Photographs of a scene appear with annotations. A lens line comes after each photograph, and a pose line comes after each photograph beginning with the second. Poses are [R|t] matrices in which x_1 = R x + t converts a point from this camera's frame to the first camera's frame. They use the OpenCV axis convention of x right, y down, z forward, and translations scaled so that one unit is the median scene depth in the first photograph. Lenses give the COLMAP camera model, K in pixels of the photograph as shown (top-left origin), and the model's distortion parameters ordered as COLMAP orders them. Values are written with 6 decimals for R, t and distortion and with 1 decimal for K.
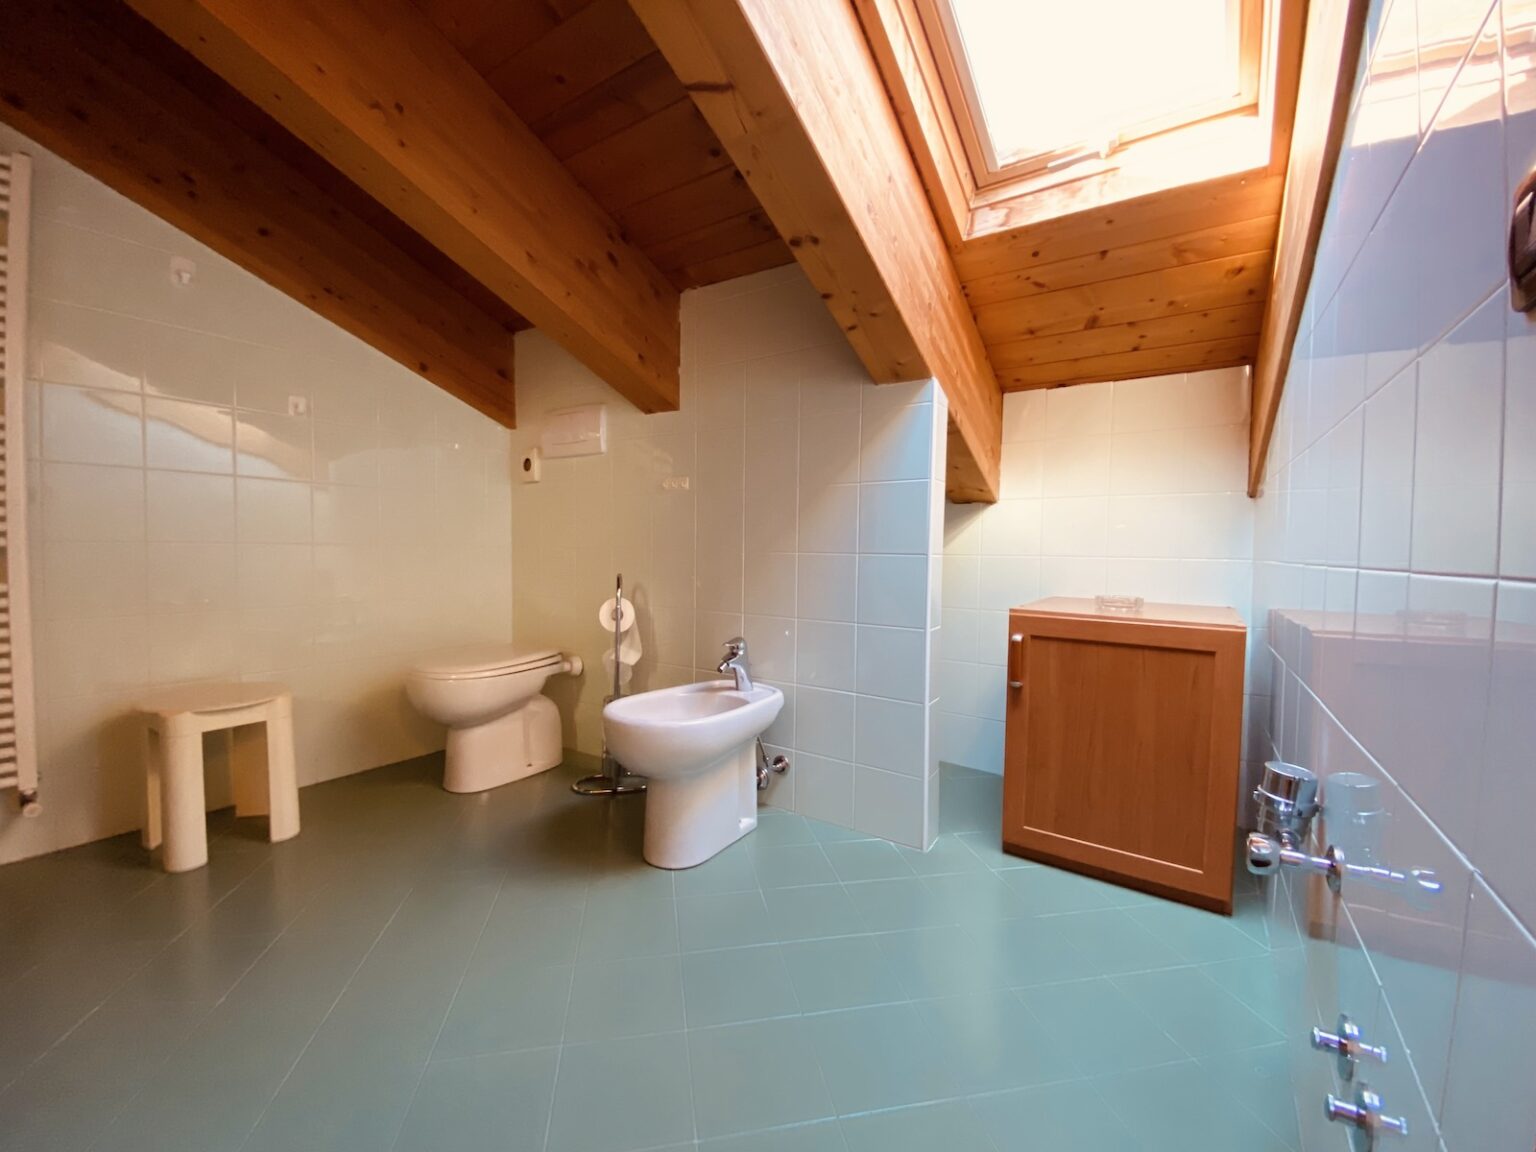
lens RADIAL K [[615.4, 0, 767.3], [0, 615.4, 572.3], [0, 0, 1]] dist [-0.013809, -0.000224]
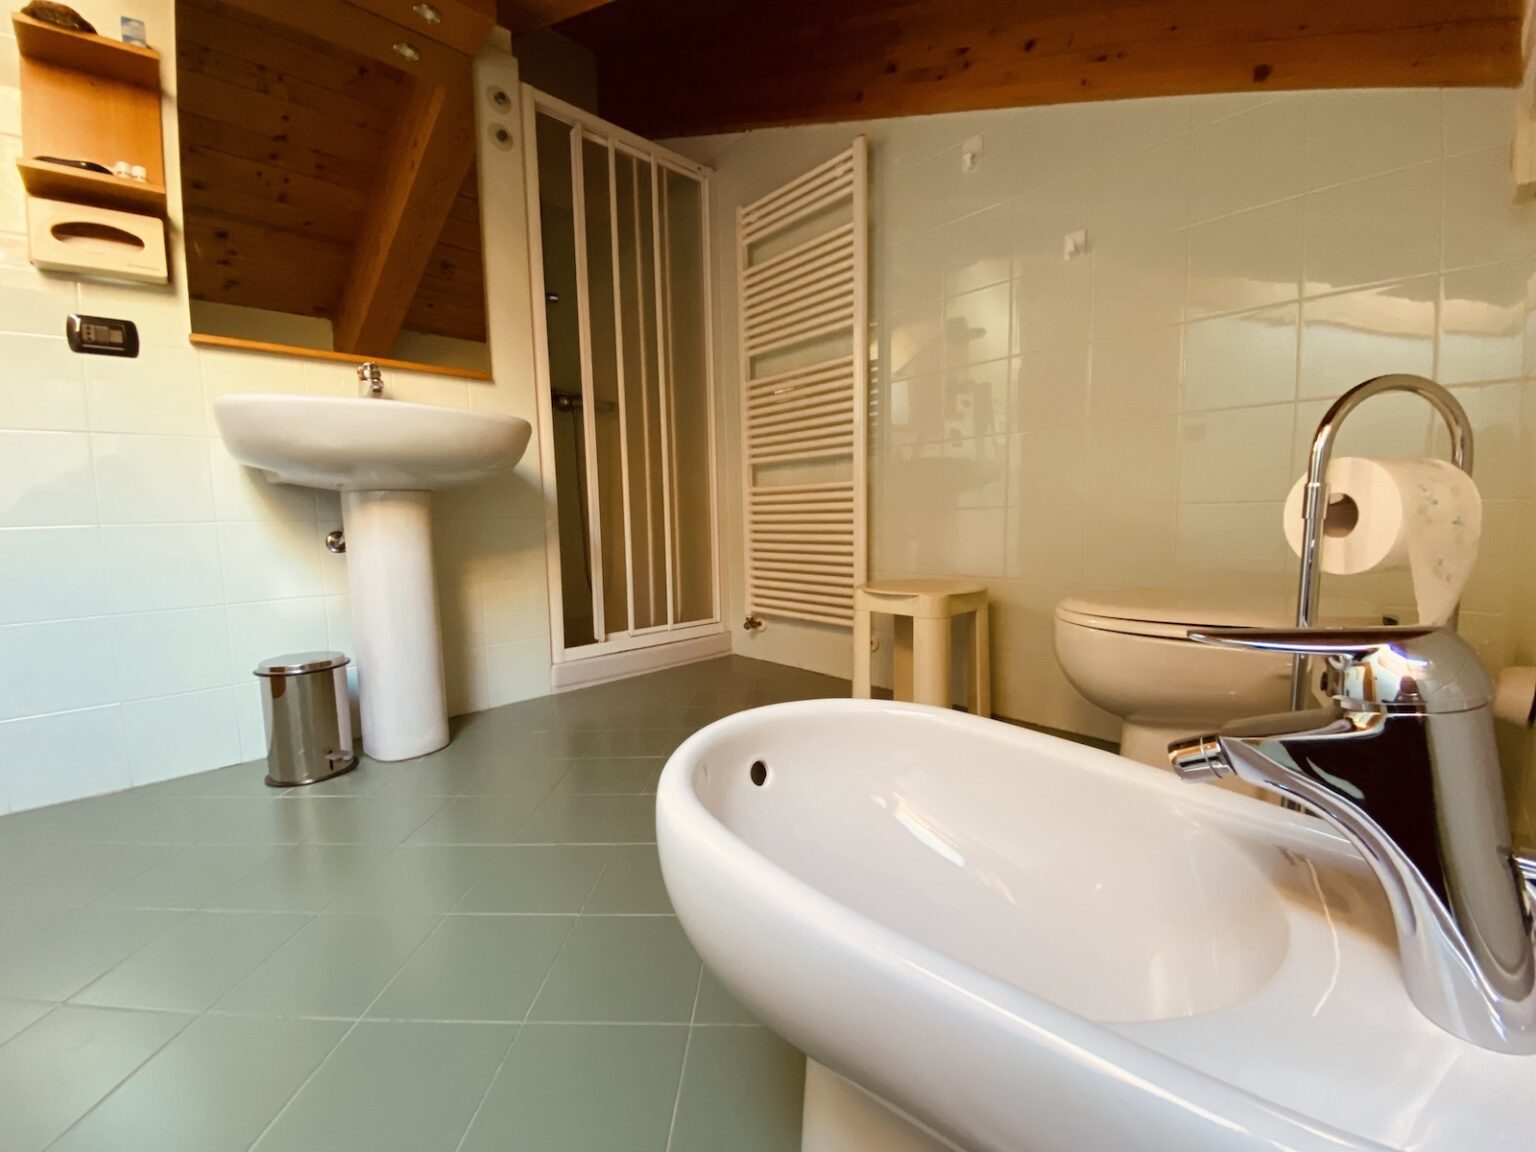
lens RADIAL K [[615.4, 0, 768.1], [0, 615.4, 571.1], [0, 0, 1]] dist [-0.013809, -0.000224]
pose [[-0.217107, 0.090987, -0.971898, 0.108464], [-0.023265, 0.994881, 0.098335, 0.073612], [0.975871, 0.043960, -0.213879, 0.809928]]
